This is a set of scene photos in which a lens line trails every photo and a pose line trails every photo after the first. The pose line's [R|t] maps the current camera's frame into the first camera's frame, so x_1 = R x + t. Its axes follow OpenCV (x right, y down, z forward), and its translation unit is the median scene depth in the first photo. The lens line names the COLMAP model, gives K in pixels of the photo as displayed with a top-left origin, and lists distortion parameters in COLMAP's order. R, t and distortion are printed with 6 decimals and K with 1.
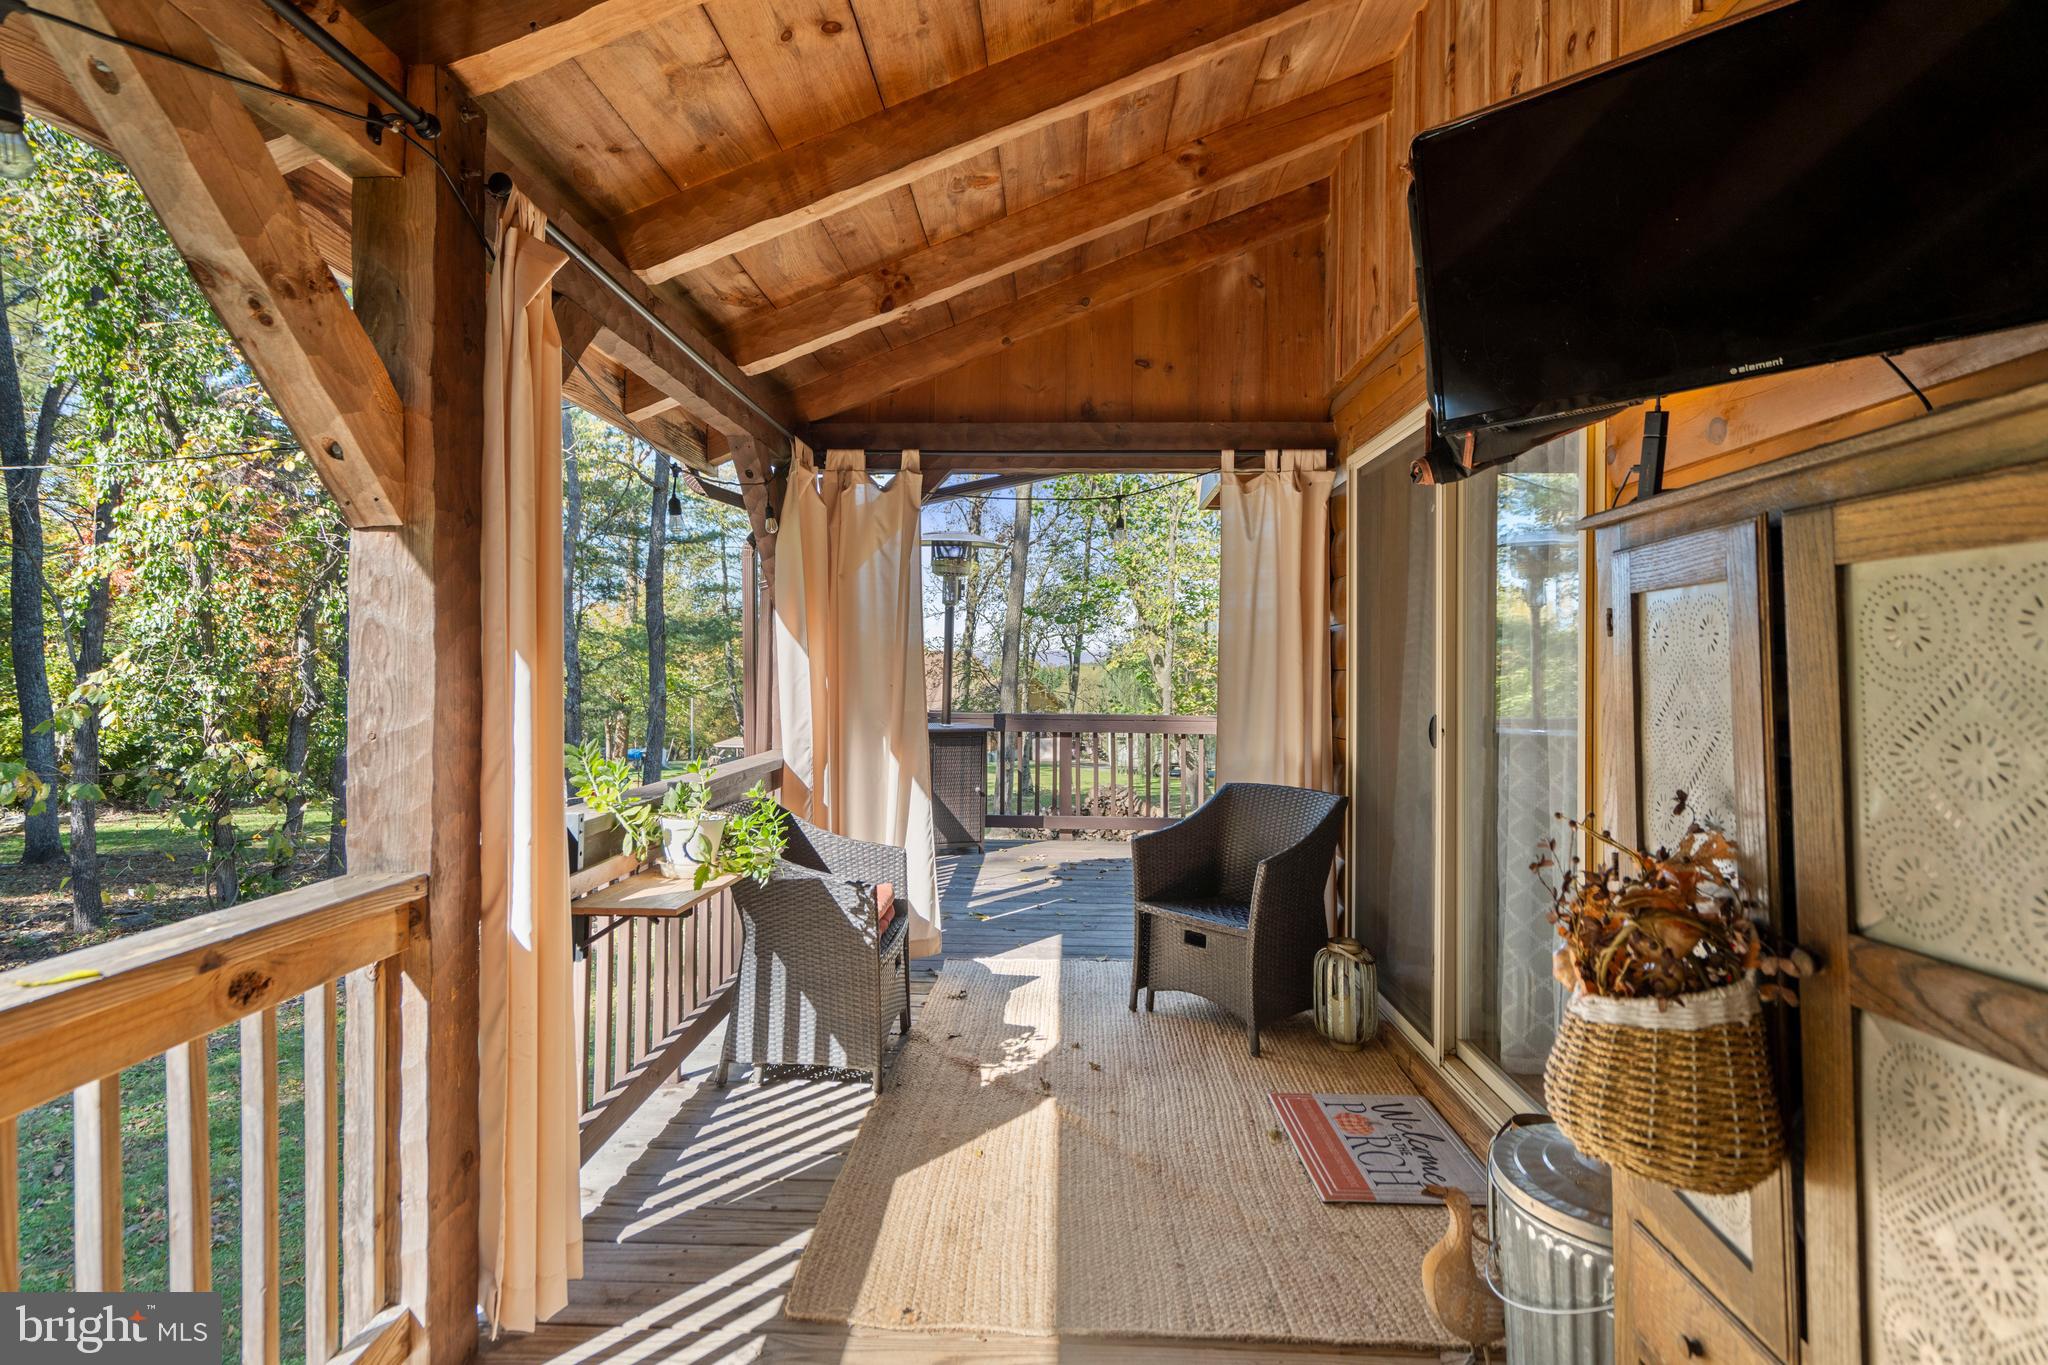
lens RADIAL K [[981.9, 0, 1024.1], [0, 981.9, 671.2], [0, 0, 1]] dist [-0.000345, 0.000043]
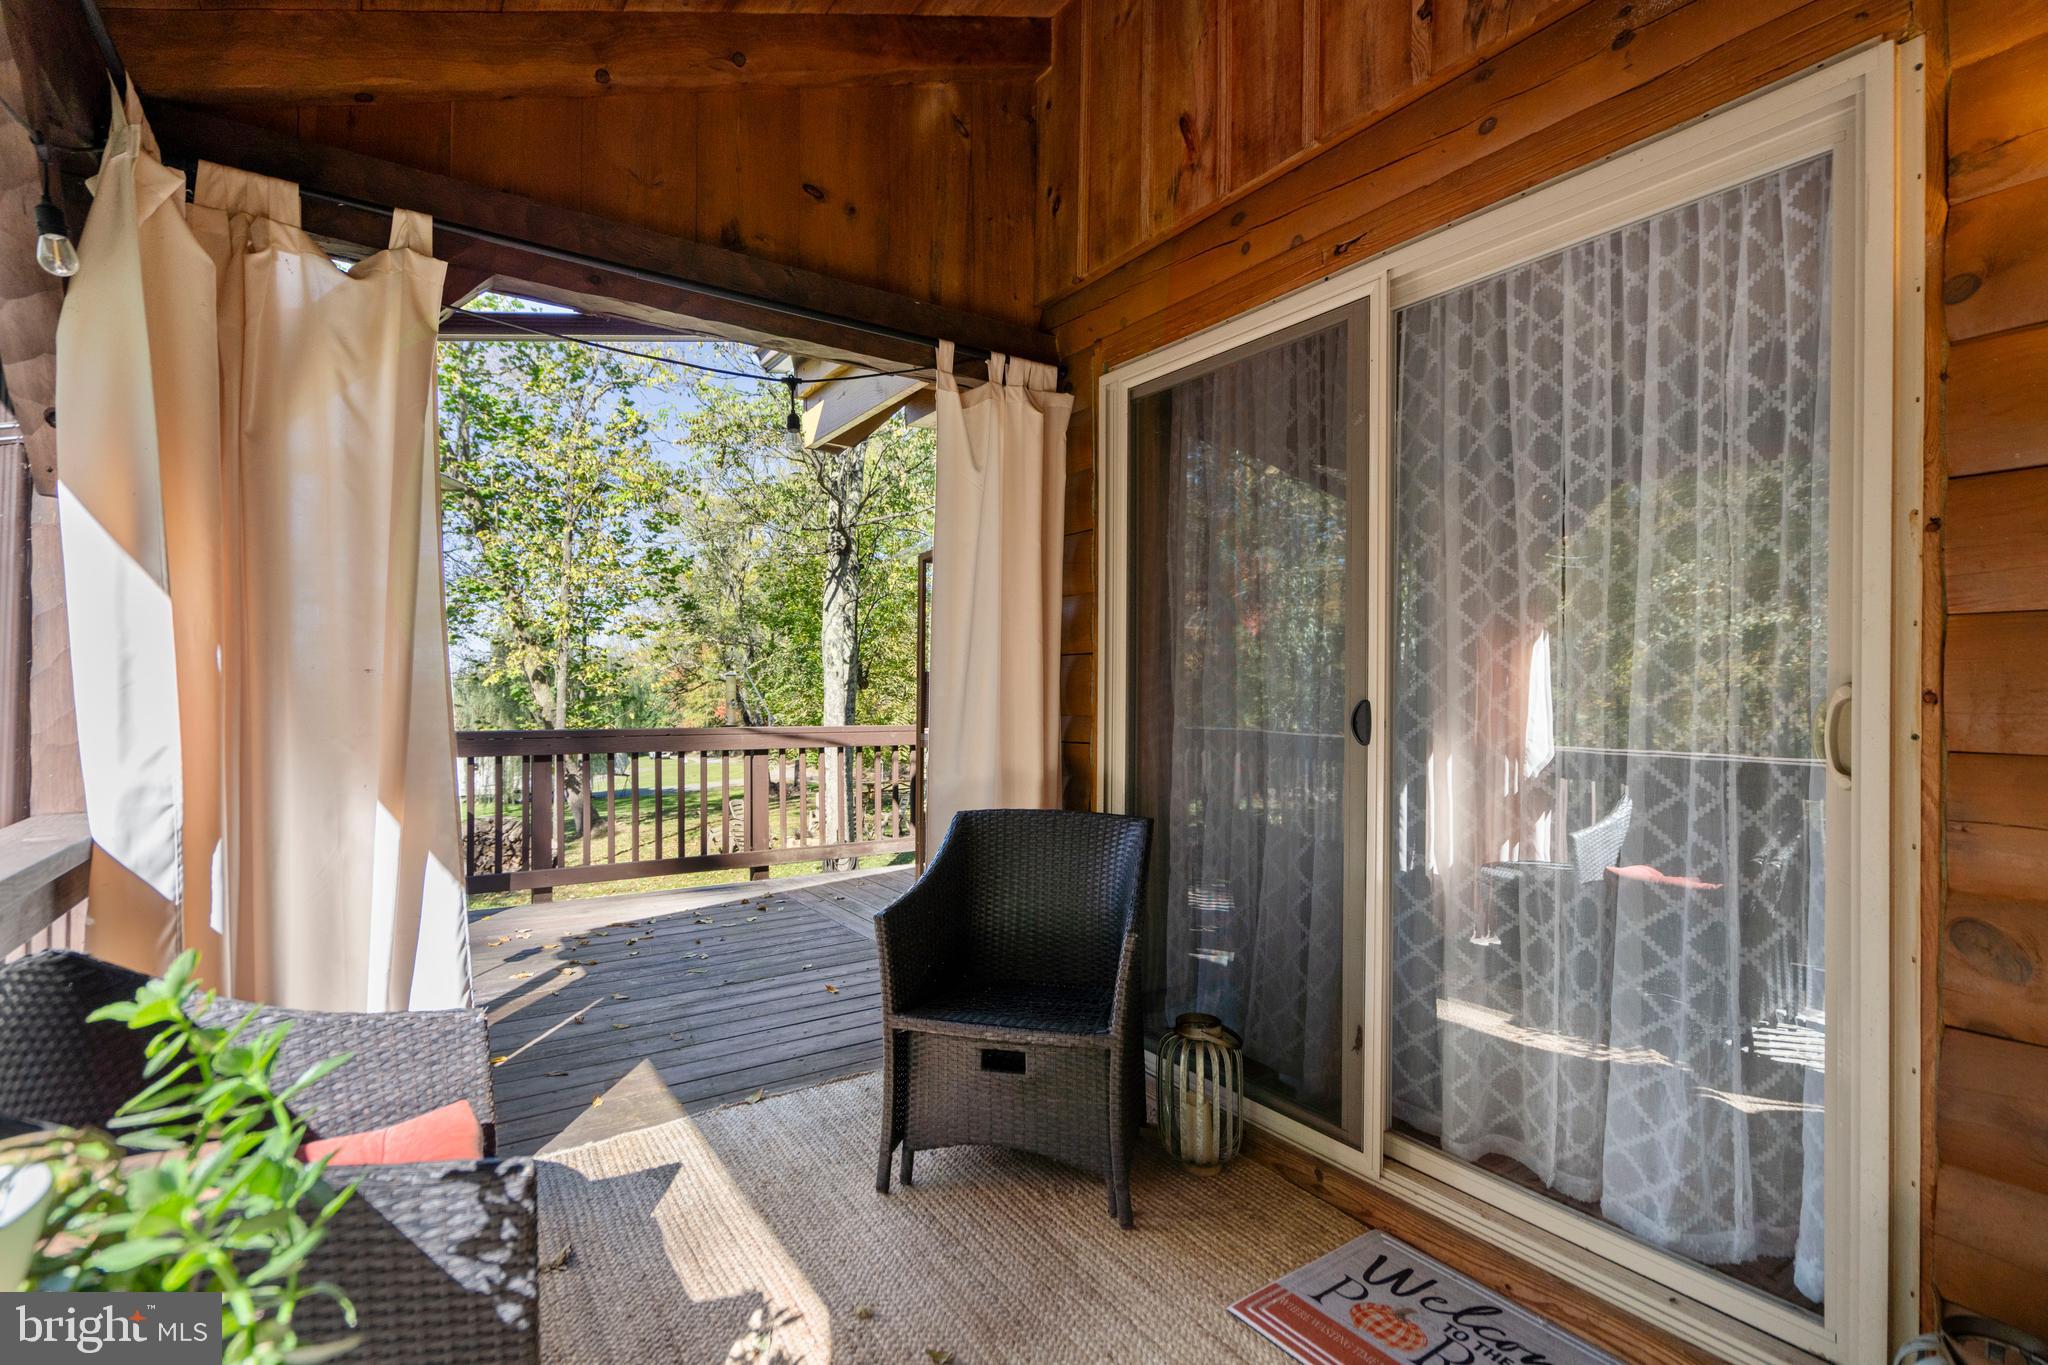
lens RADIAL K [[920.9, 0, 986.5], [0, 920.9, 695.8], [0, 0, 1]] dist [-0.004242, 0.001101]
pose [[0.813051, -0.004938, 0.582171, -0.156867], [0.002270, 0.999983, 0.005312, 0.026879], [-0.582187, -0.002998, 0.813049, 0.445283]]
